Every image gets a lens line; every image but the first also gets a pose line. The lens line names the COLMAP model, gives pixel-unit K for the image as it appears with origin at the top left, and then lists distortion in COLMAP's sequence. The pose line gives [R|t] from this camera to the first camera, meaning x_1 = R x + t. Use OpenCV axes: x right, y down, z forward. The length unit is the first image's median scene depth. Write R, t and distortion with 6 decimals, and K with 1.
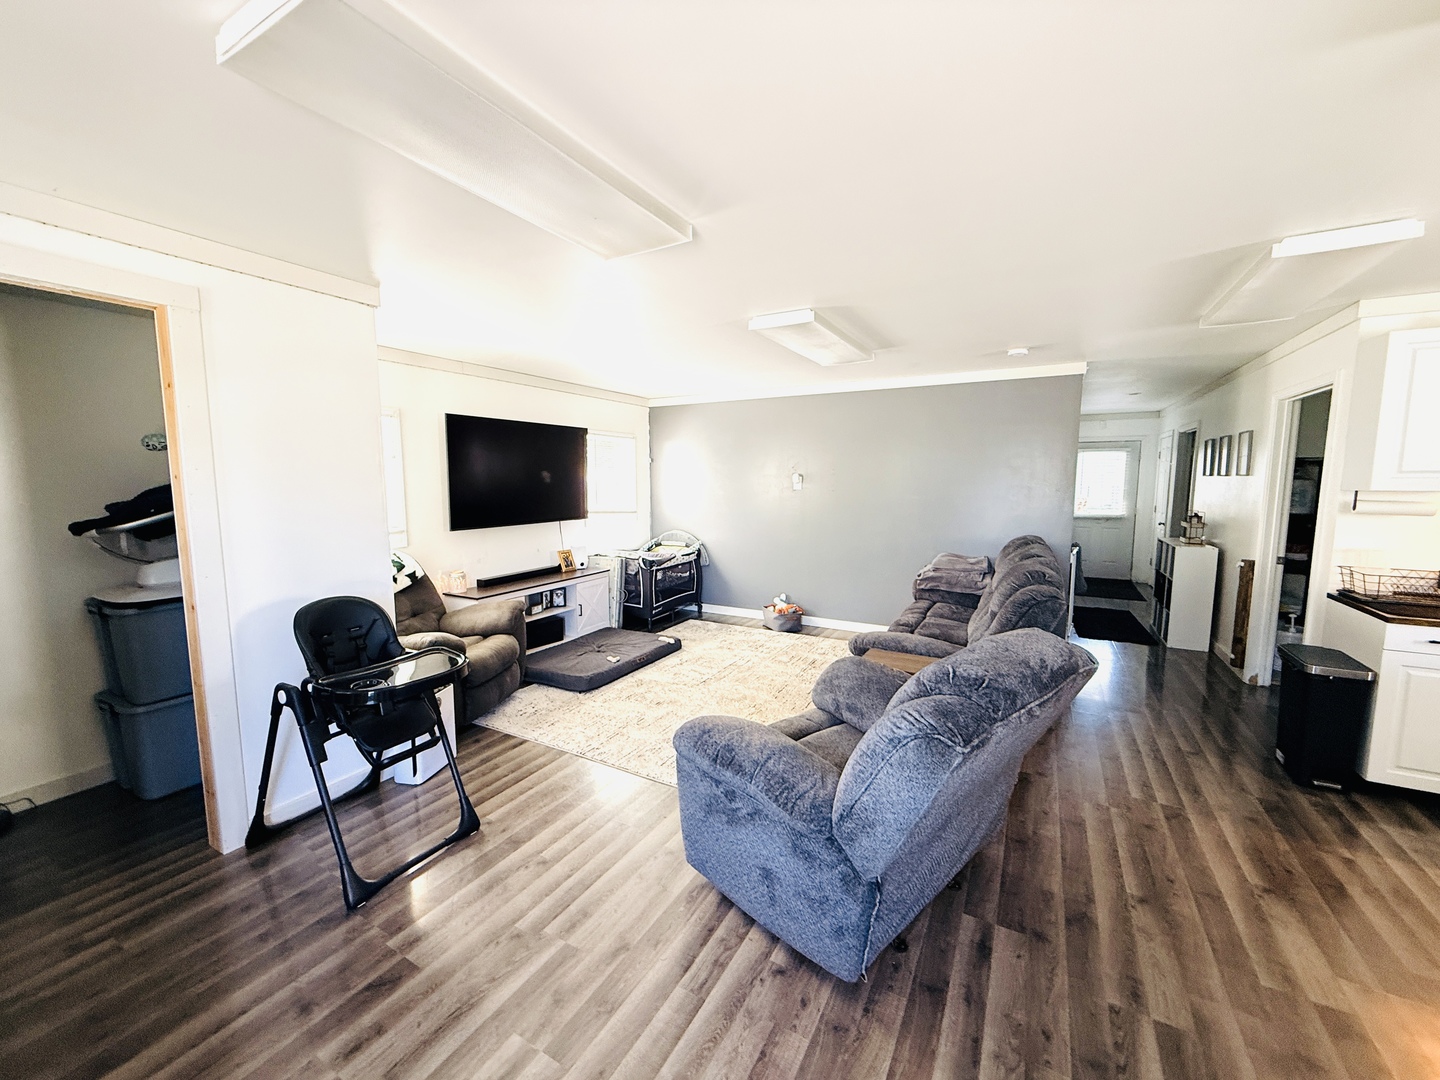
lens RADIAL K [[572.1, 0, 709.5], [0, 572.1, 537.9], [0, 0, 1]] dist [0.002037, -0.000398]
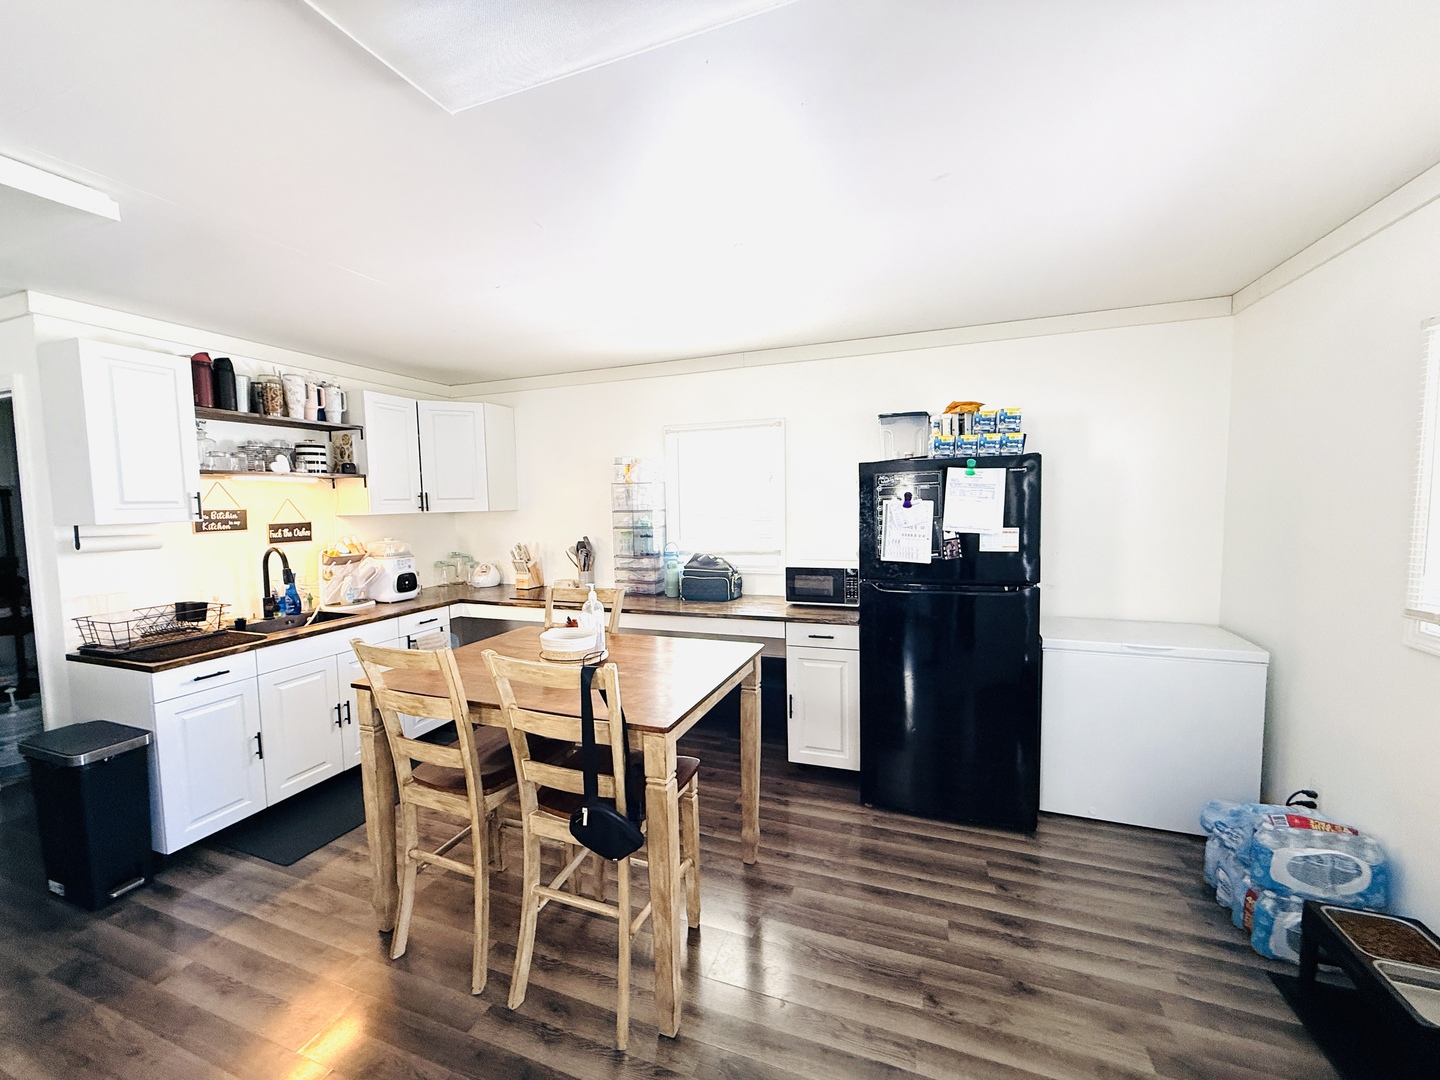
lens RADIAL K [[572.1, 0, 713.4], [0, 572.1, 539.3], [0, 0, 1]] dist [0.002037, -0.000398]
pose [[-0.160383, -0.066247, 0.984829, 0.184615], [0.124411, 0.988431, 0.086750, -0.022111], [-0.979183, 0.136437, -0.150286, 0.250112]]
